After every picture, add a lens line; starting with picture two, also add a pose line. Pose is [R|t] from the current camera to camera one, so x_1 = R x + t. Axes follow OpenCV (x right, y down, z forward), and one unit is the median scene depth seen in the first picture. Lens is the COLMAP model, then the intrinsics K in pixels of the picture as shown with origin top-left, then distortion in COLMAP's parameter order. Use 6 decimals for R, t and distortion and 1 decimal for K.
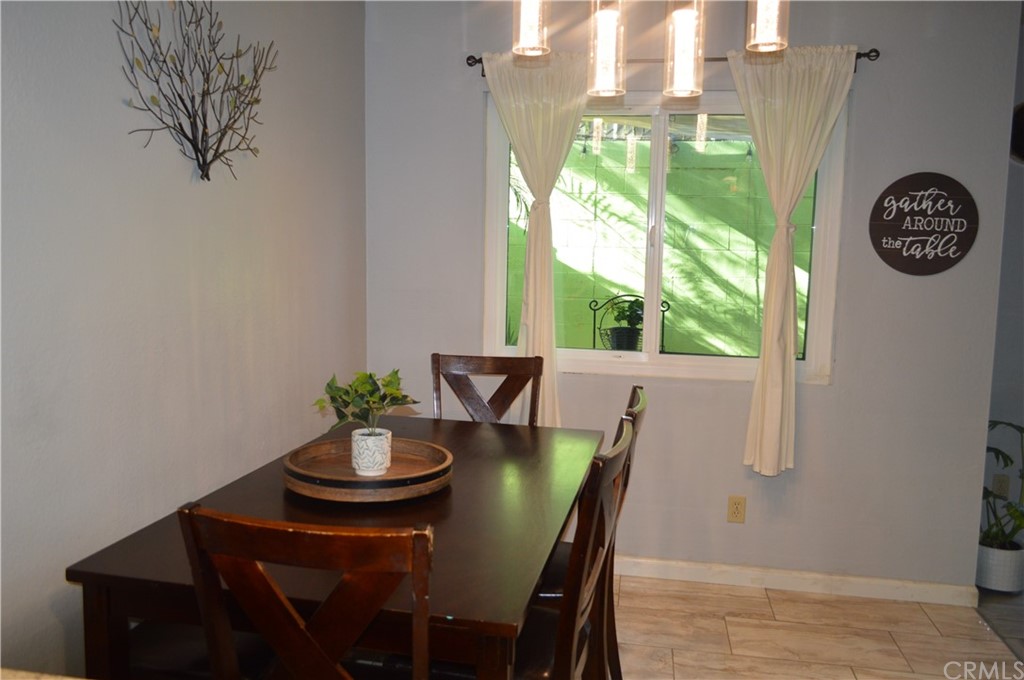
lens RADIAL K [[844.8, 0, 511.8], [0, 844.8, 339.5], [0, 0, 1]] dist [-0.001578, -0.009422]
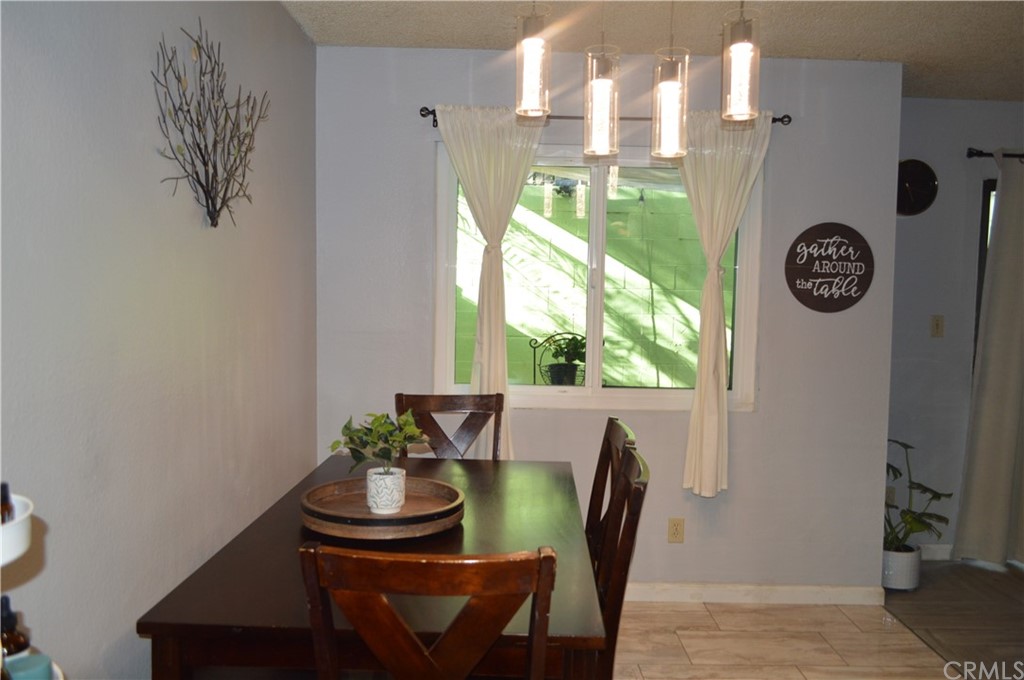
lens RADIAL K [[849.5, 0, 507.3], [0, 849.5, 334.6], [0, 0, 1]] dist [-0.009679, -0.003980]
pose [[0.982285, -0.015002, 0.186790, -0.155309], [0.024030, 0.998645, -0.046164, -0.003843], [-0.185845, 0.049835, 0.981315, -0.038508]]
